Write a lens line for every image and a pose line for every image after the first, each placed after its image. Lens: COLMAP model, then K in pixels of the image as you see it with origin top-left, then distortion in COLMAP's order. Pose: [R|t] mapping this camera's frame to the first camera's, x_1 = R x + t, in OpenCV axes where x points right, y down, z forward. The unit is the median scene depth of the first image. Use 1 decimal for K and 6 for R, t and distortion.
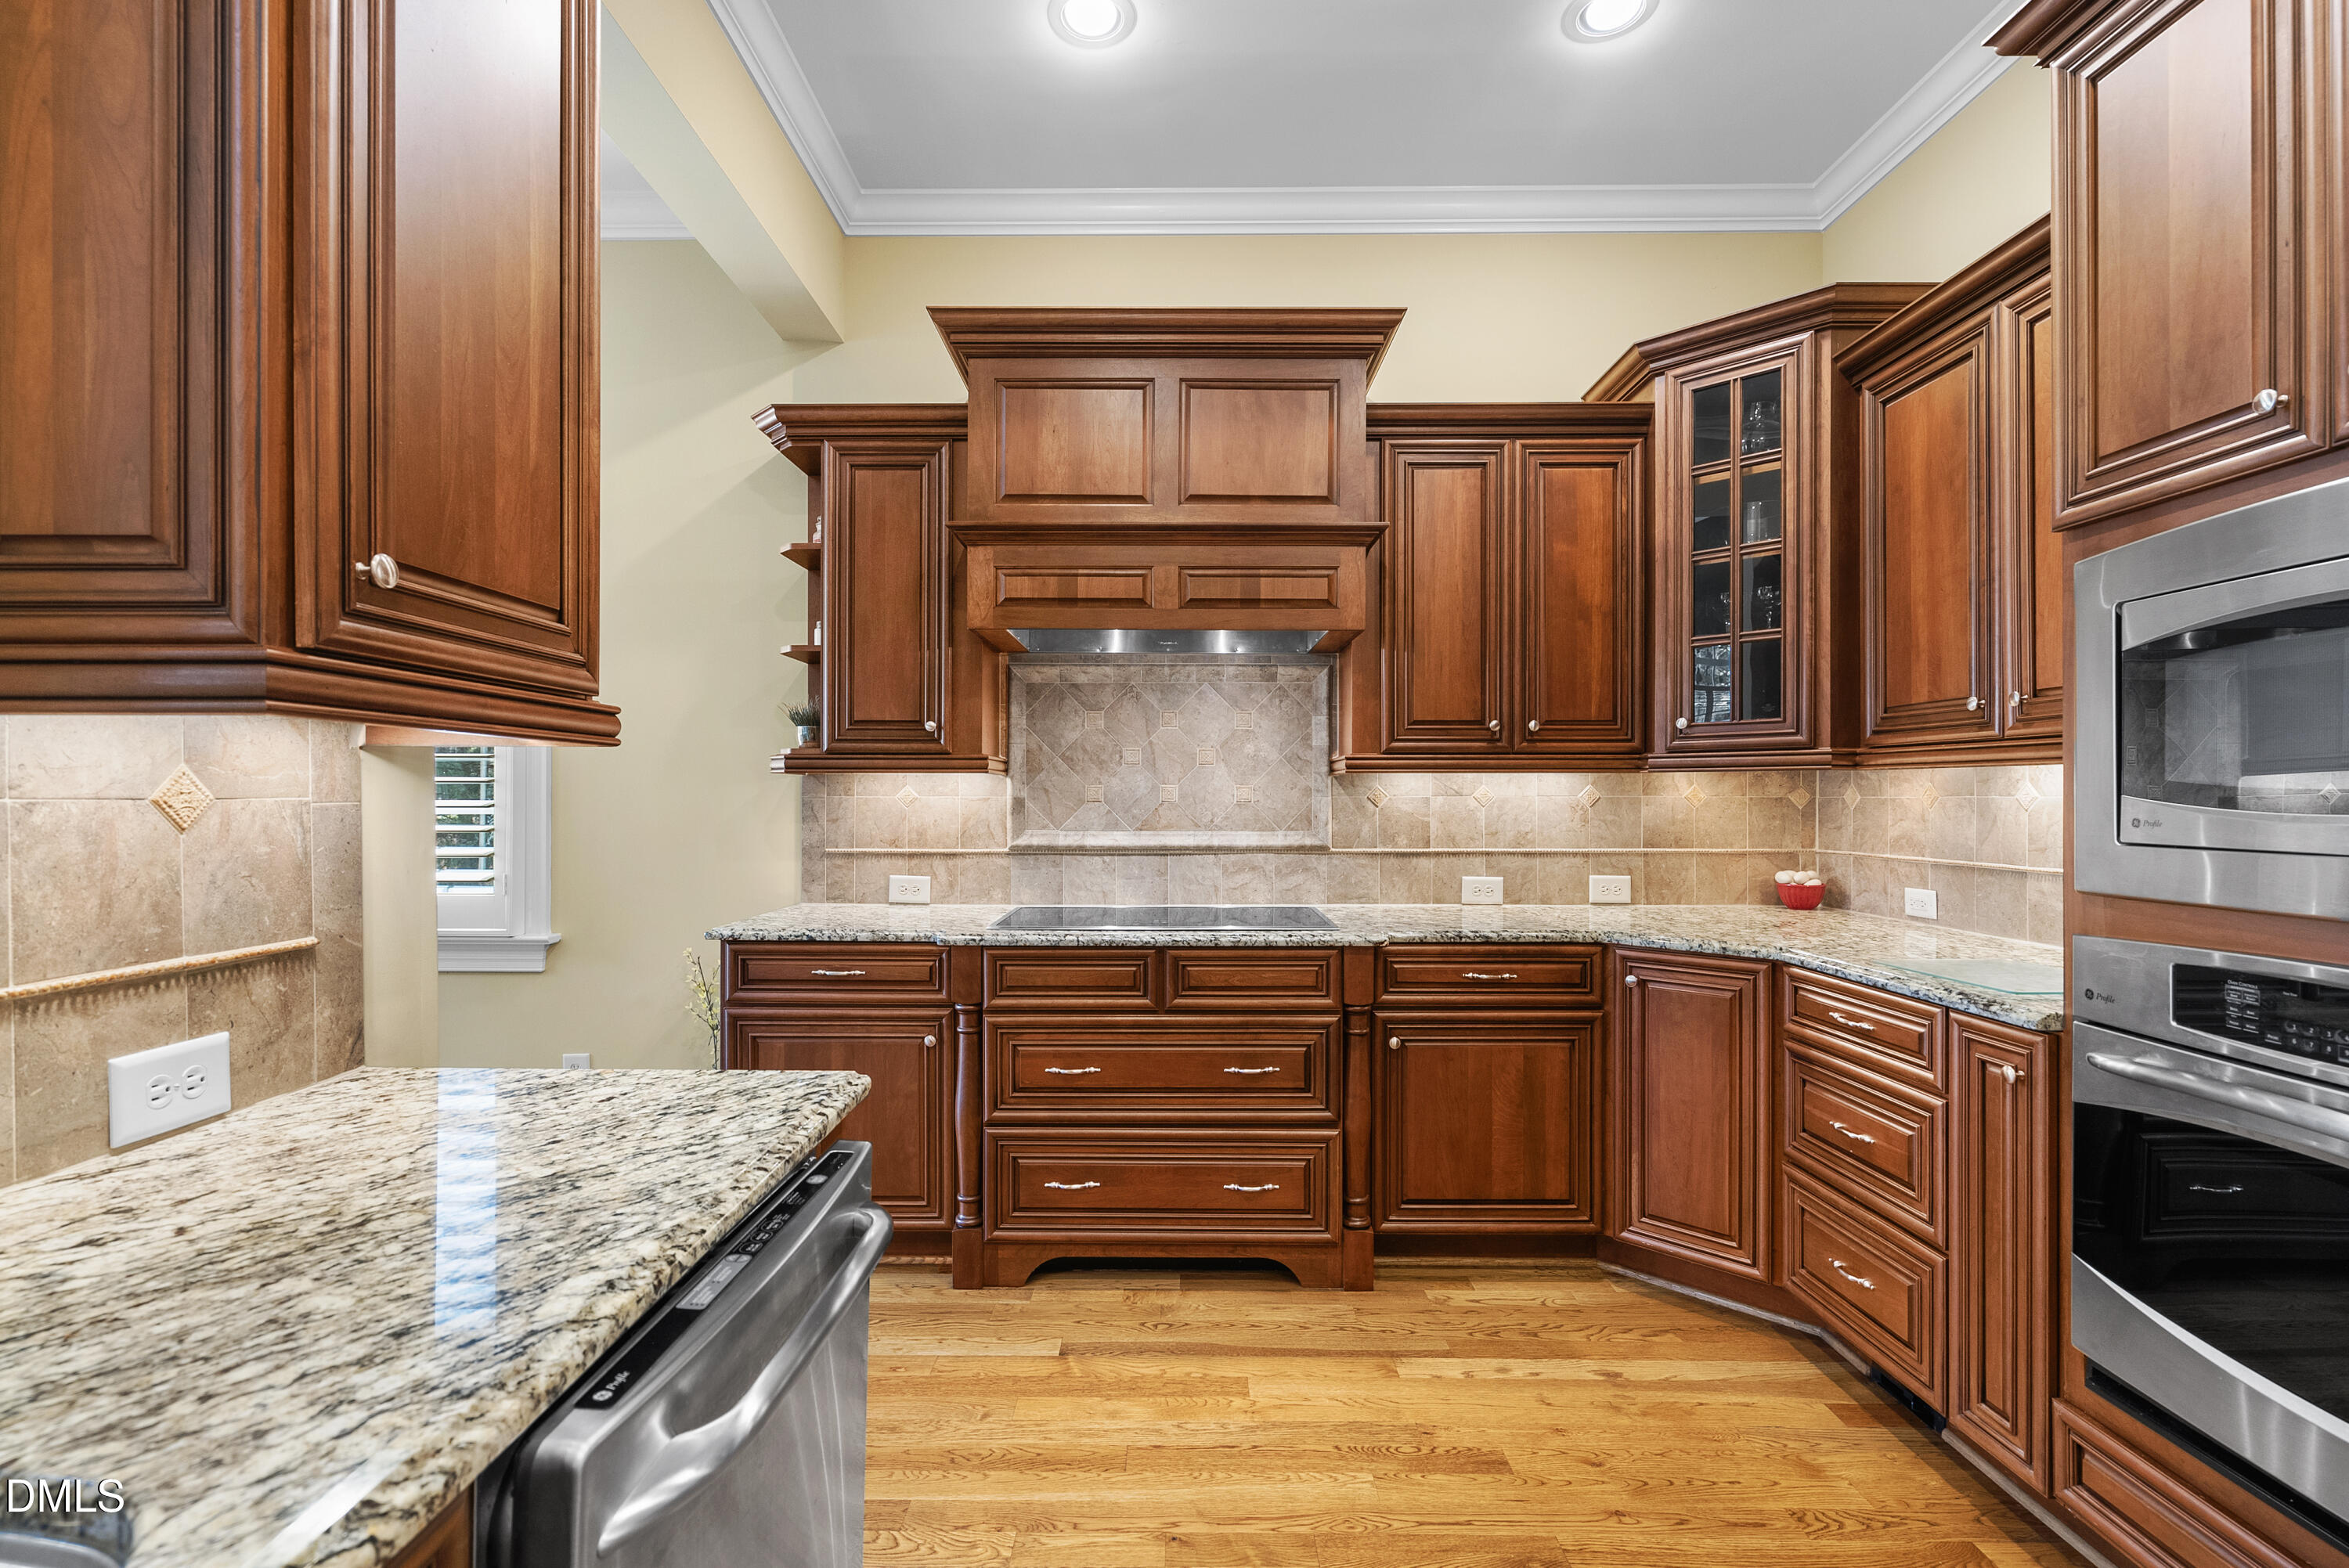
lens RADIAL K [[1074.6, 0, 1174.6], [0, 1074.6, 797.1], [0, 0, 1]] dist [-0.008596, 0.000206]
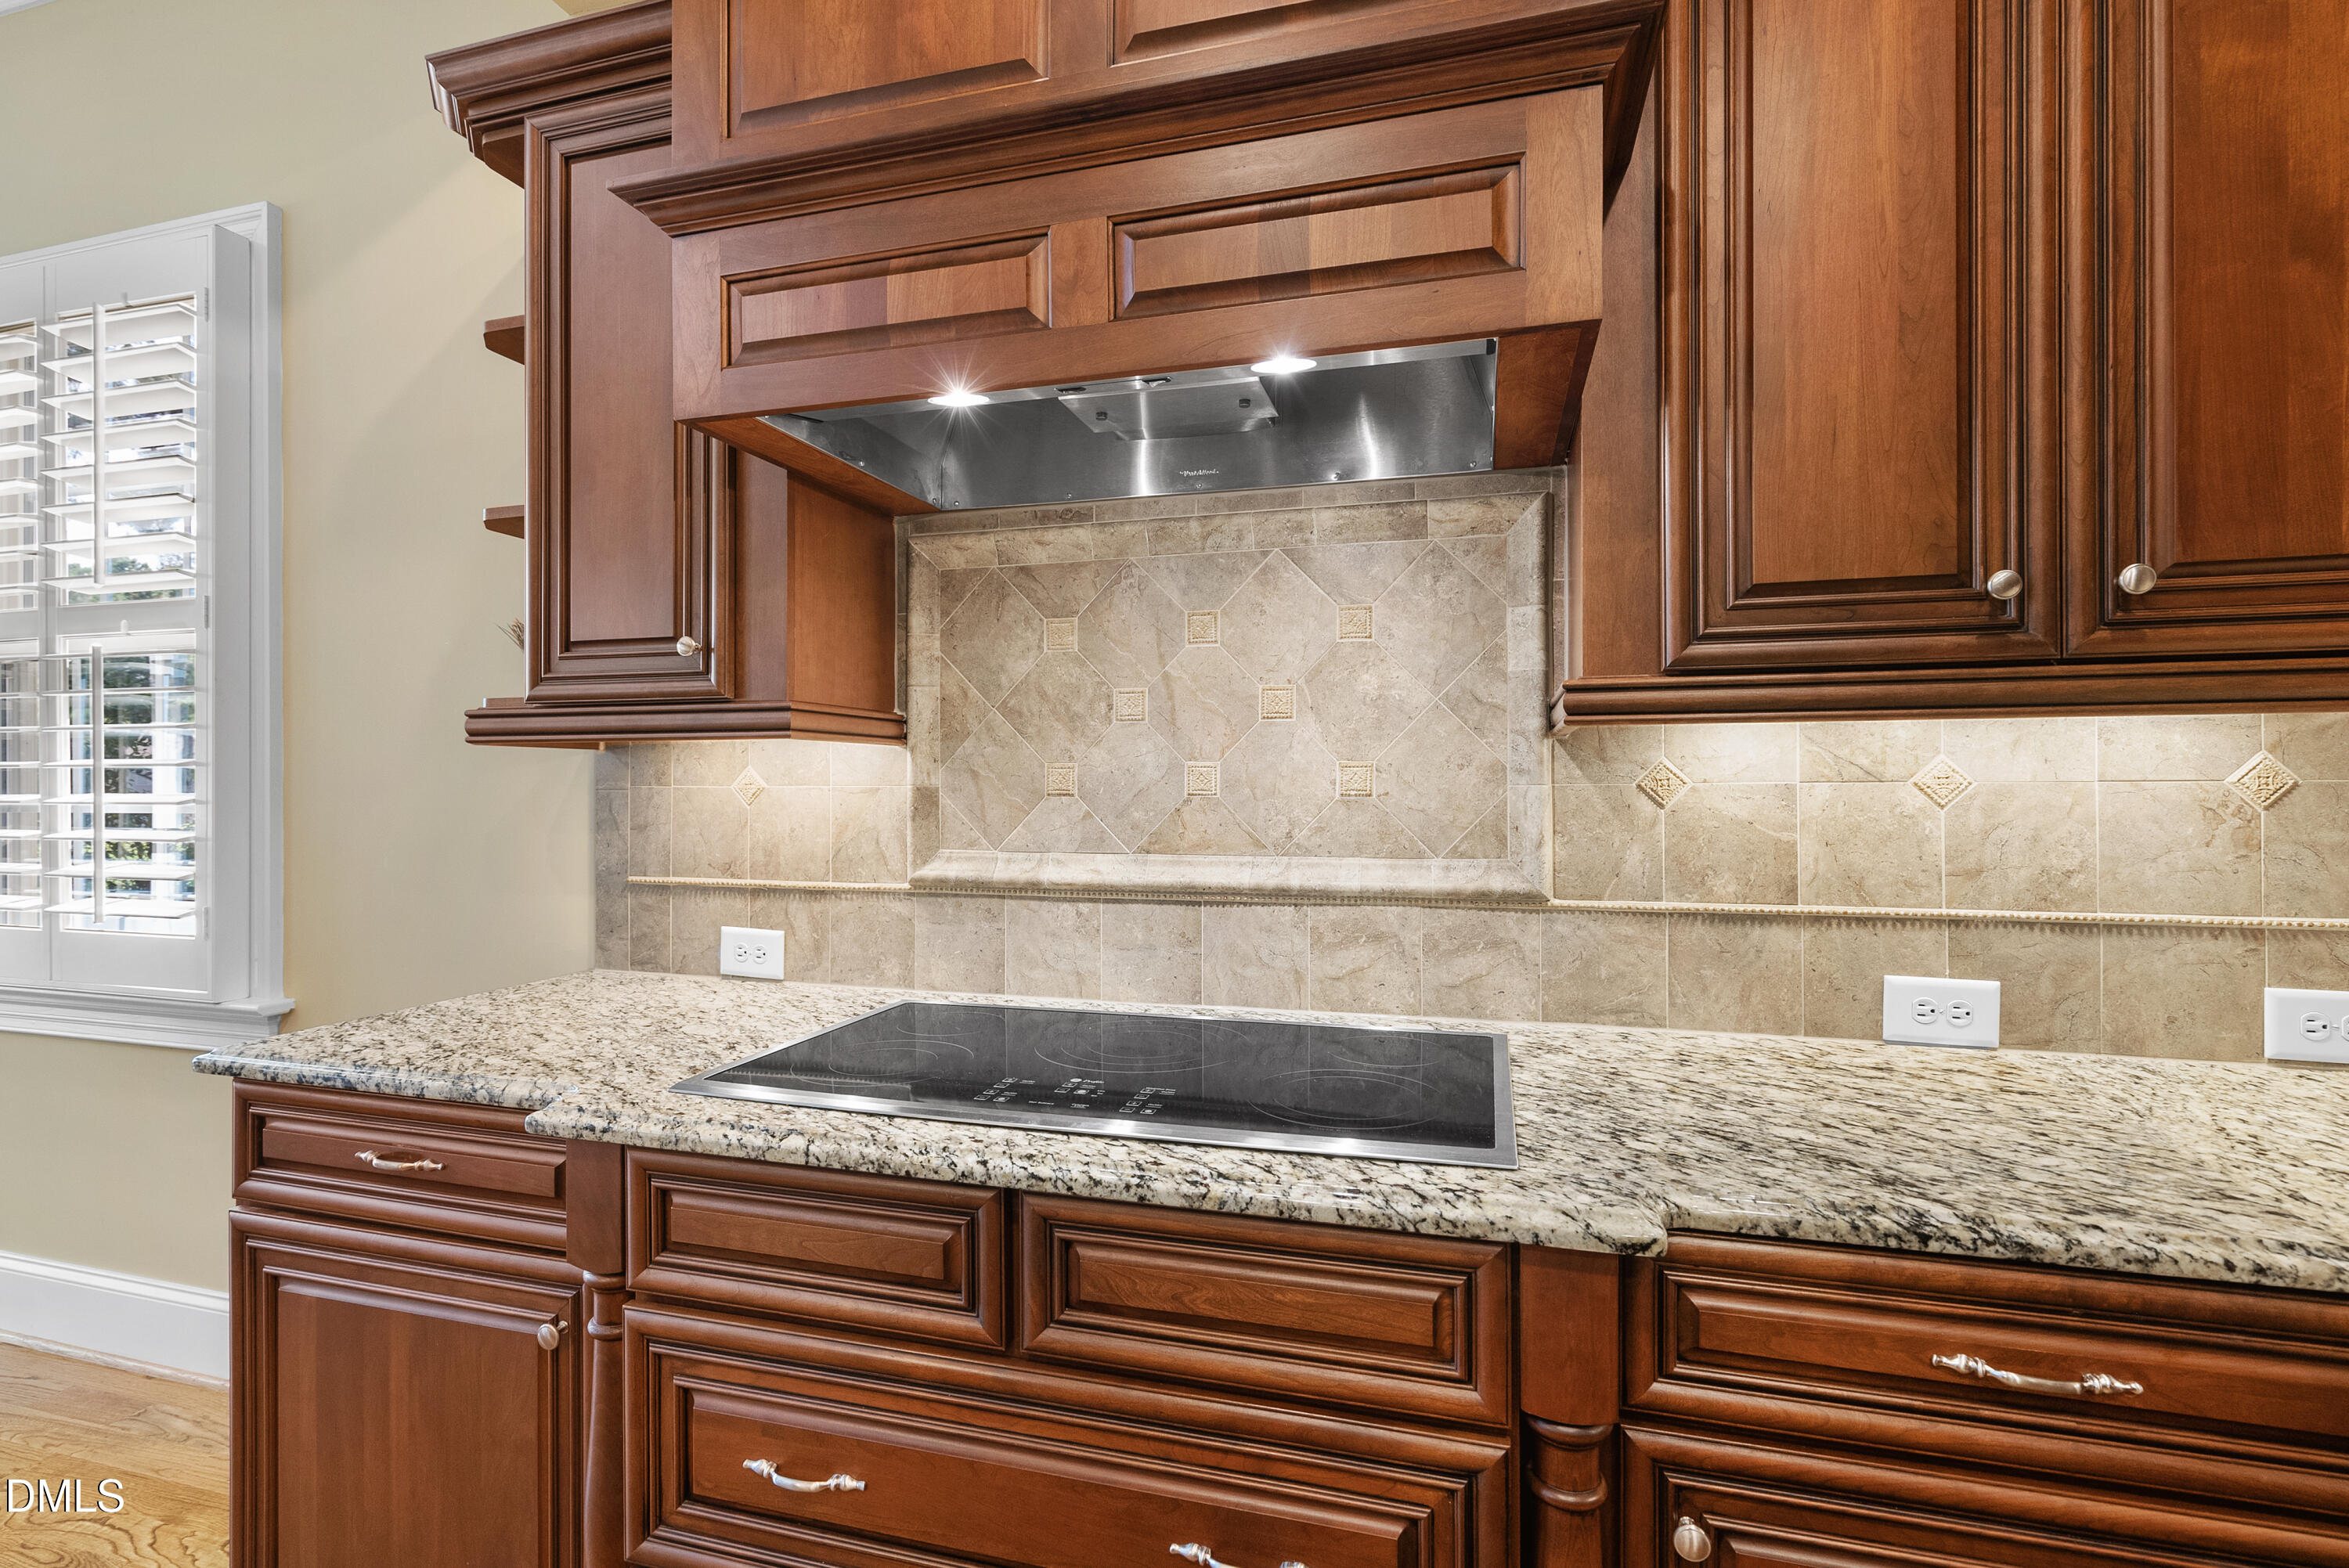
lens RADIAL K [[1080.9, 0, 1174.5], [0, 1080.9, 784.0], [0, 0, 1]] dist [0.001395, 0.000225]
pose [[0.962698, -0.003010, -0.270561, 0.116274], [0.002545, 0.999995, -0.002070, 0.000056], [0.270566, 0.001304, 0.962701, 0.520417]]
